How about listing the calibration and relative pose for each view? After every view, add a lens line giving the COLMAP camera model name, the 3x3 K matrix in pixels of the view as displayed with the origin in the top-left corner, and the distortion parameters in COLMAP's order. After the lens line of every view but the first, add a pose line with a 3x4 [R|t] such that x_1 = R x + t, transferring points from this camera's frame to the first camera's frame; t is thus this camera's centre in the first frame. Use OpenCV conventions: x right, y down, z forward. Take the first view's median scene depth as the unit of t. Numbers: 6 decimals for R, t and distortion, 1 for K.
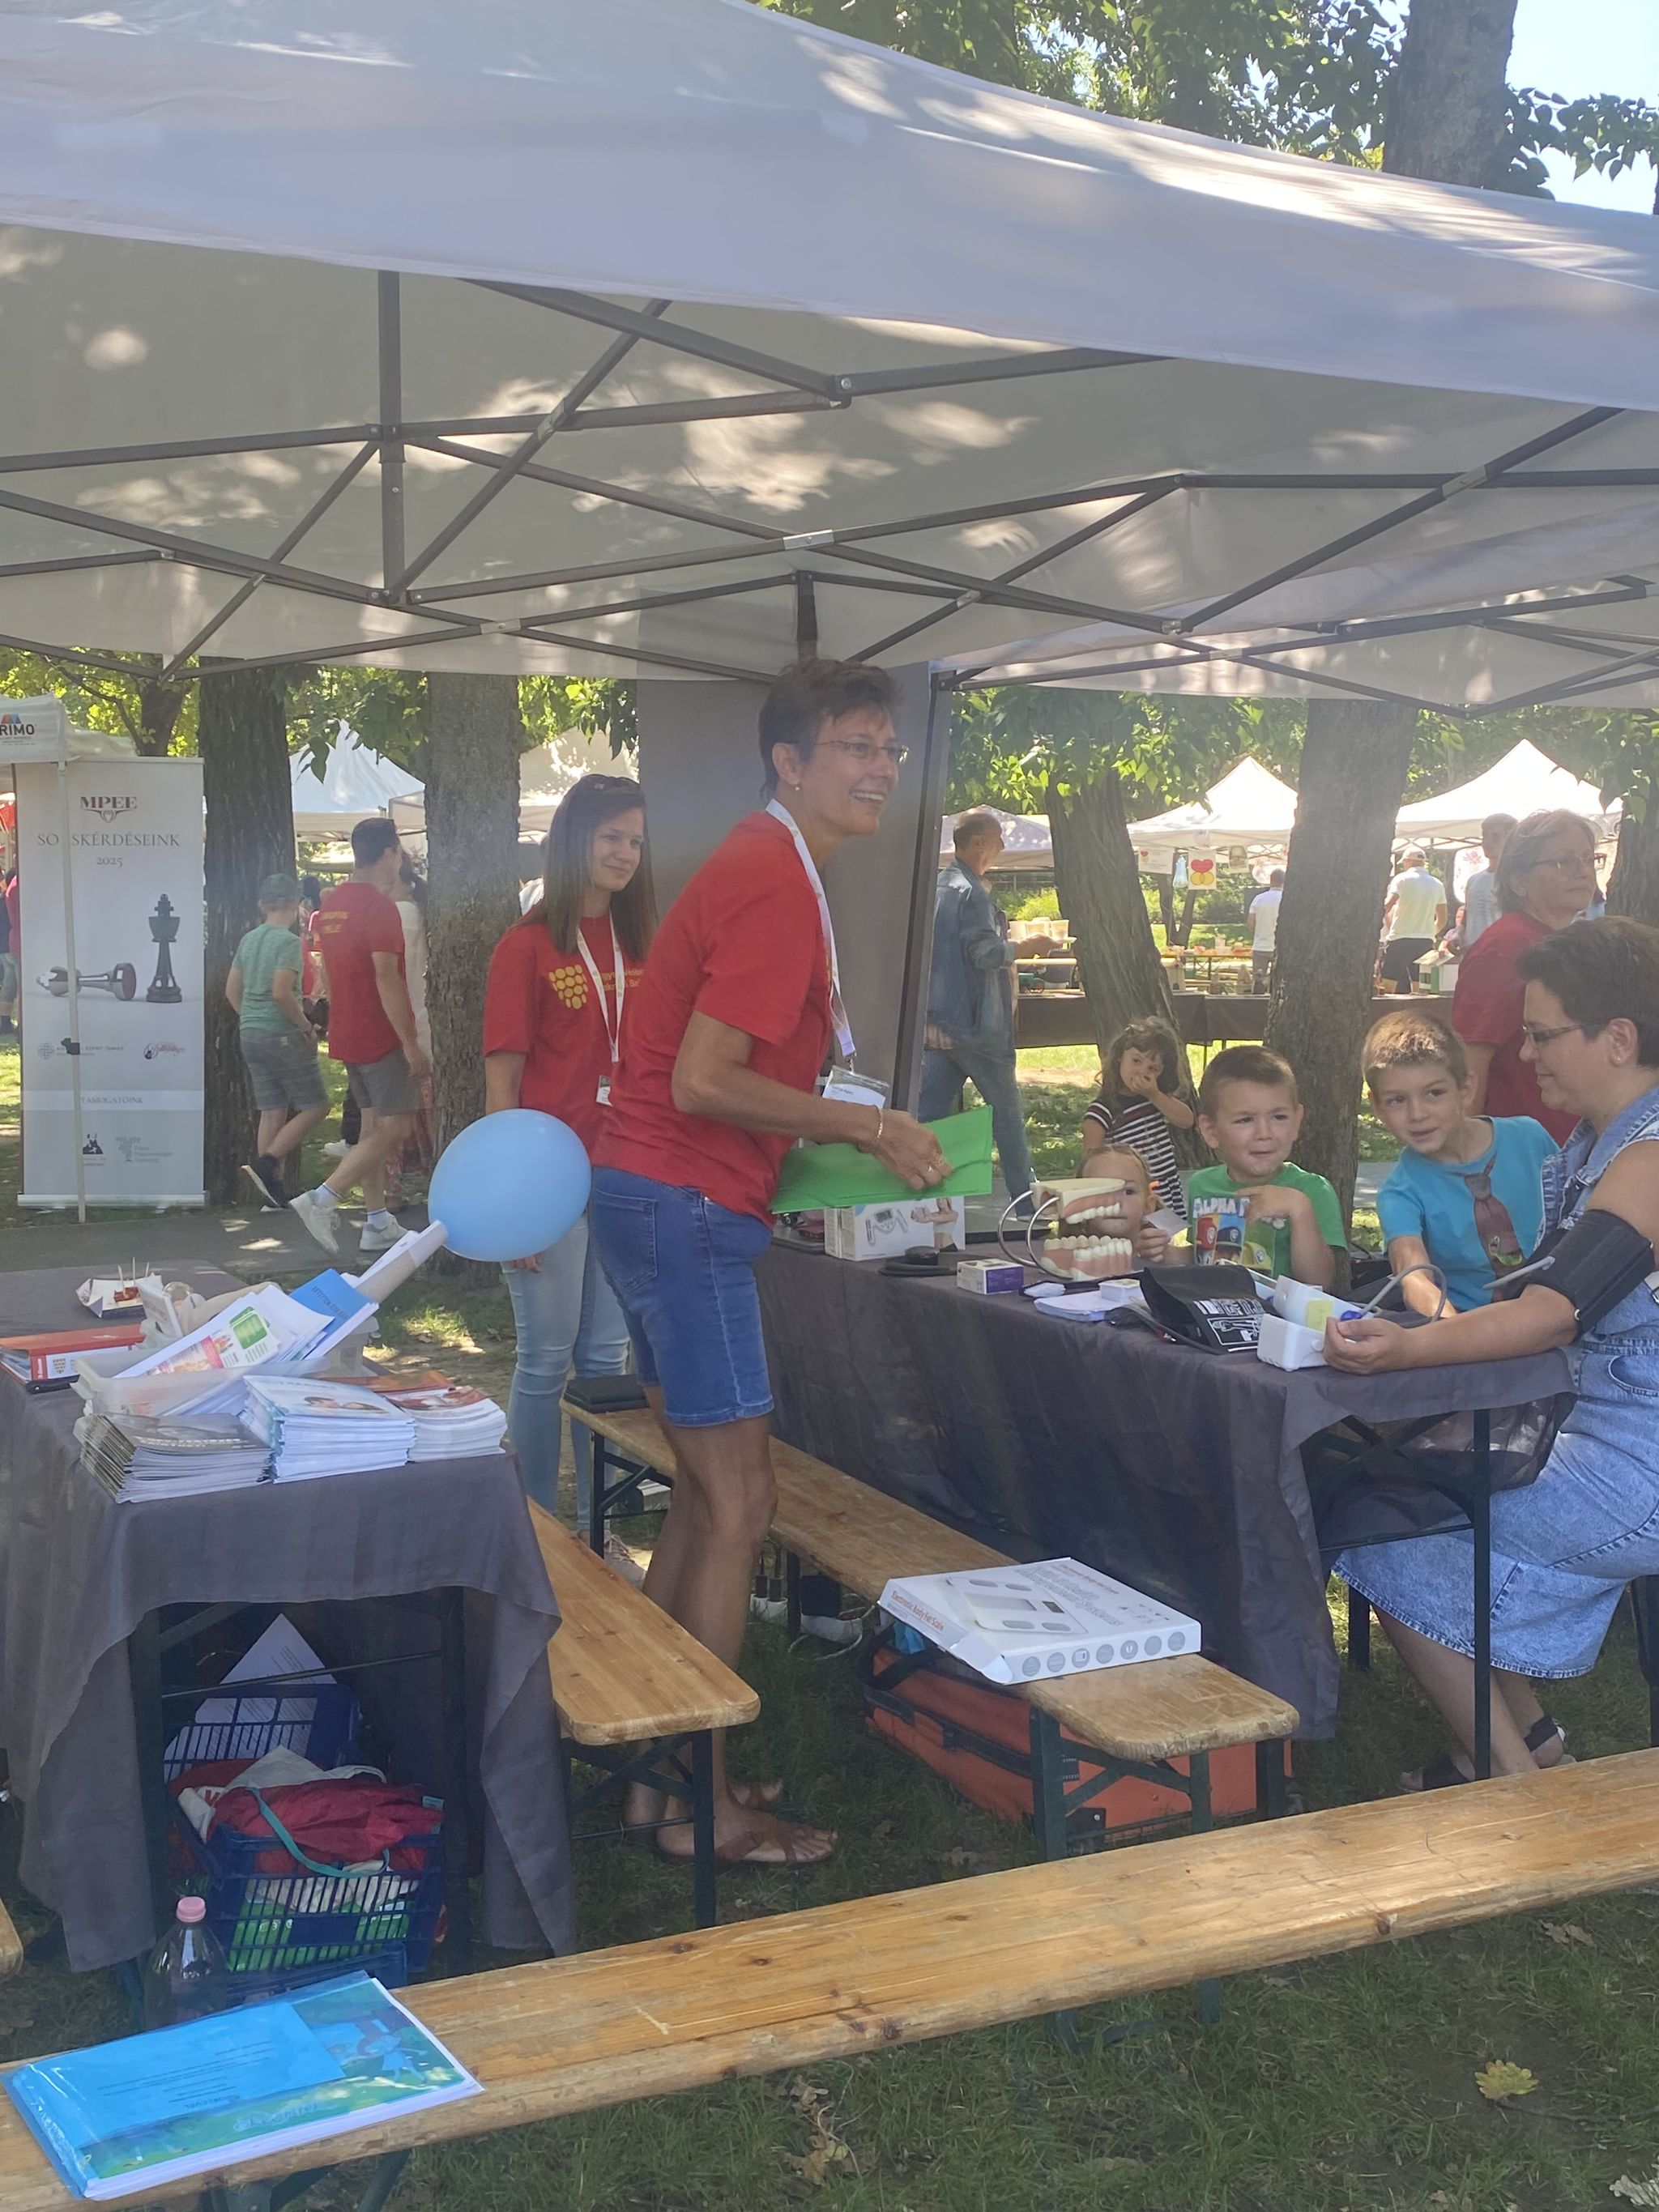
lens RADIAL K [[2467.3, 0, 826.4], [0, 2467.3, 1105.8], [0, 0, 1]] dist [0.110818, 0.000000]
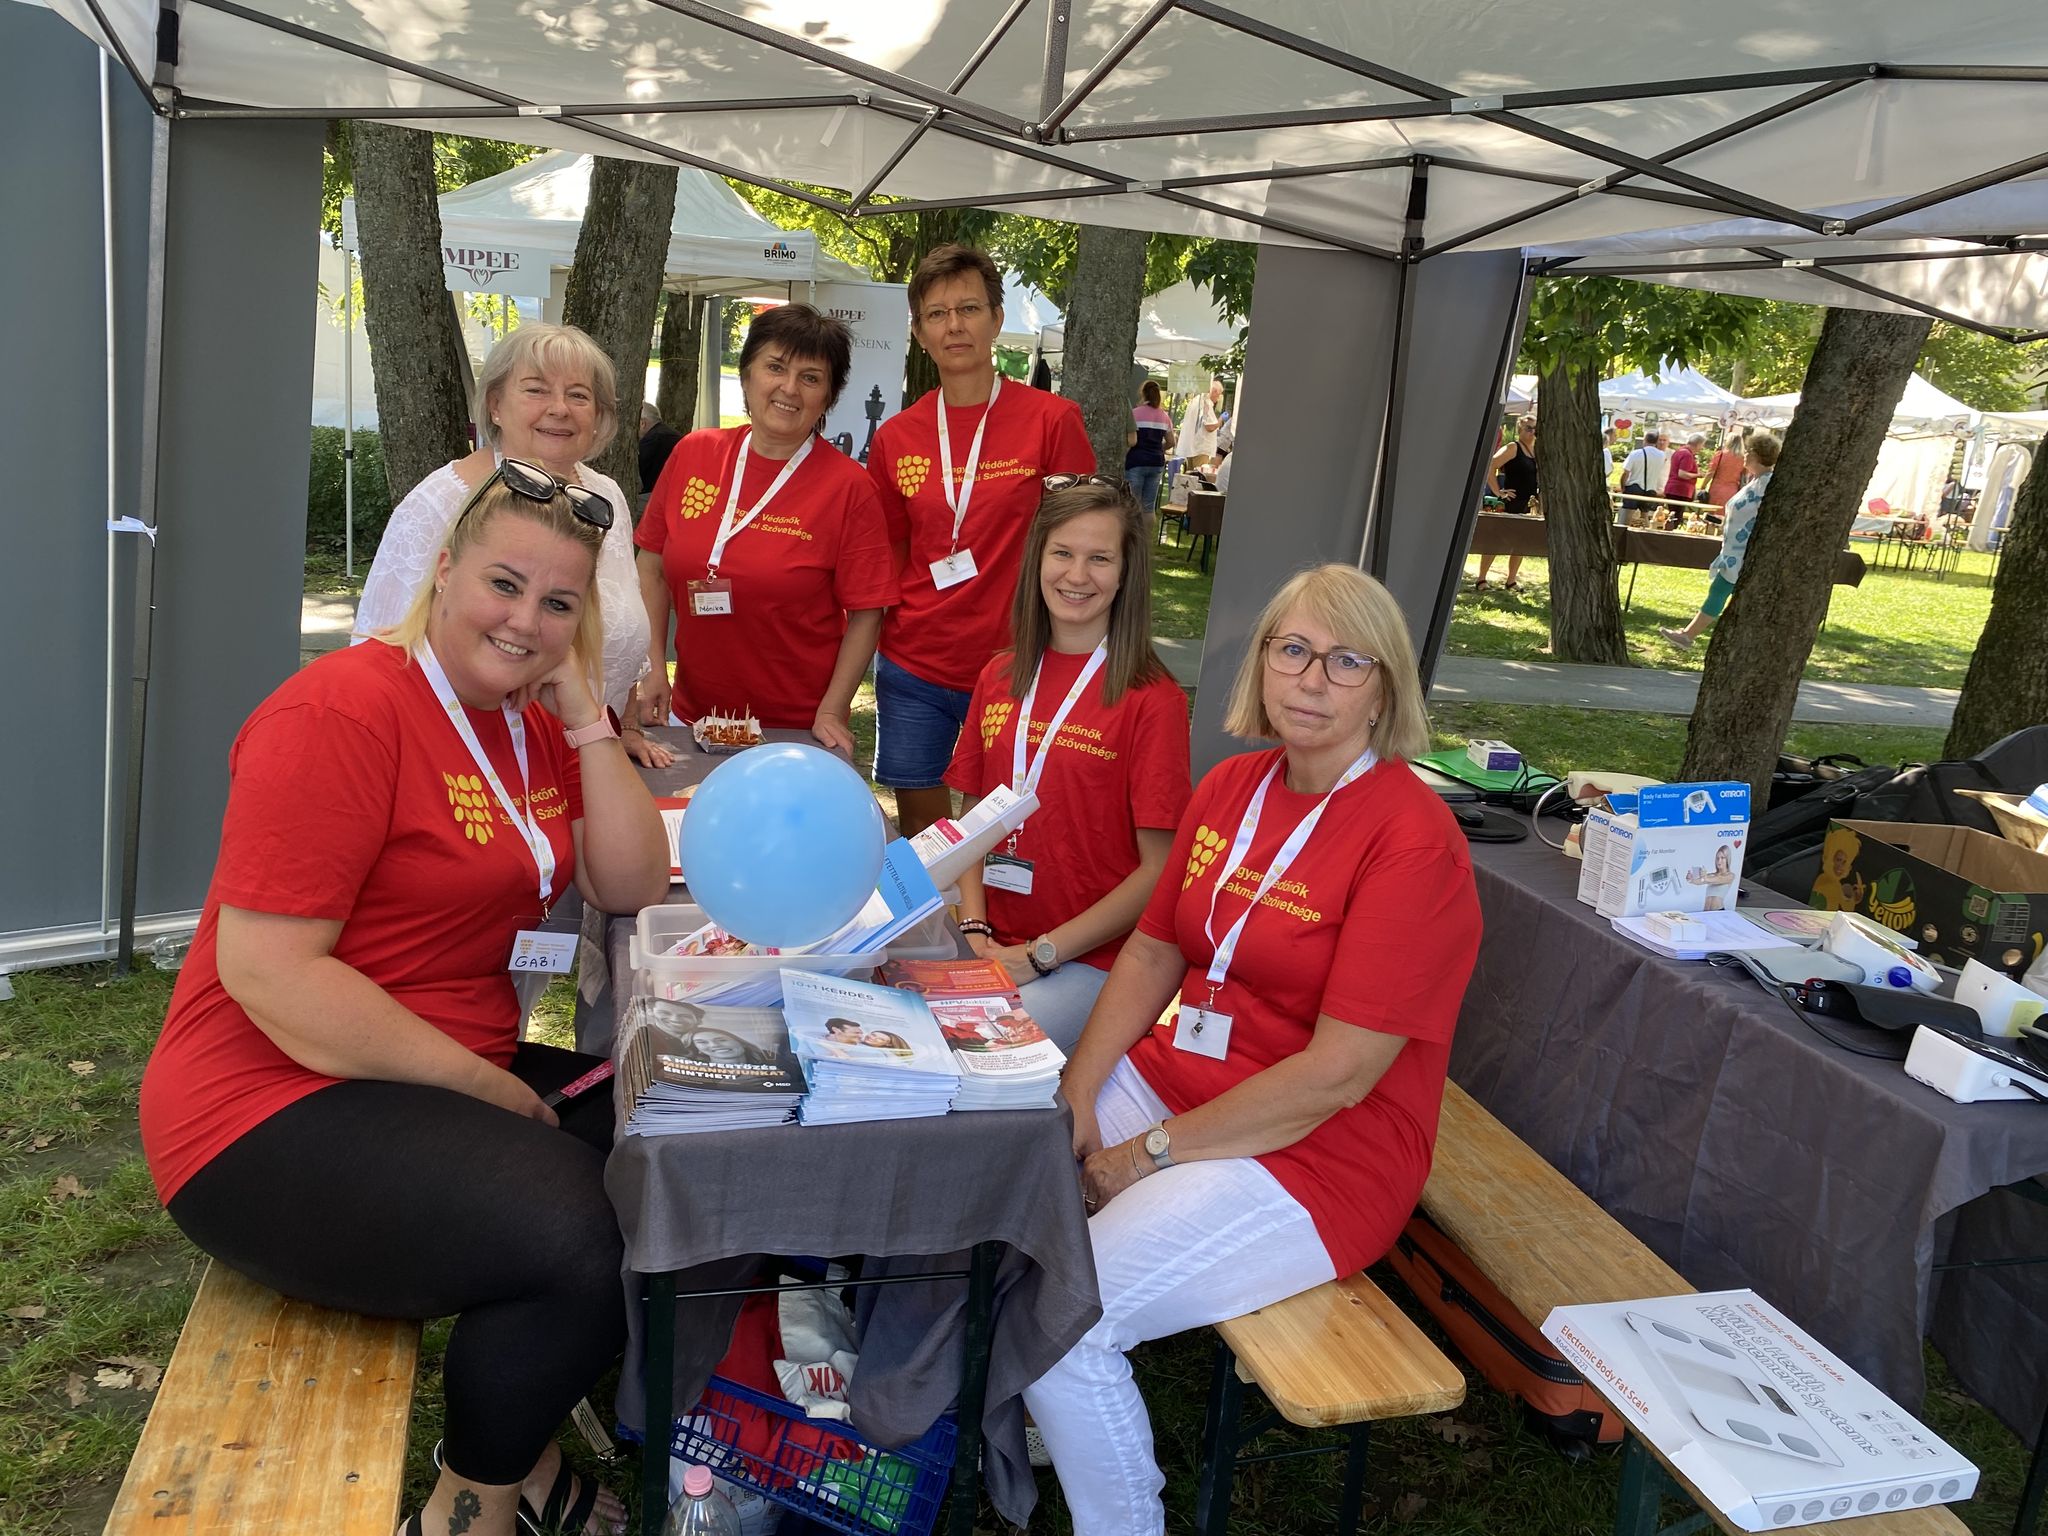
lens RADIAL K [[1571.2, 0, 1024.9], [0, 1571.2, 766.7], [0, 0, 1]] dist [0.024341, -0.002308]
pose [[0.979023, 0.129494, -0.157305, -0.027589], [-0.105257, 0.982496, 0.153699, -0.028417], [0.174454, -0.133918, 0.975516, 0.188343]]
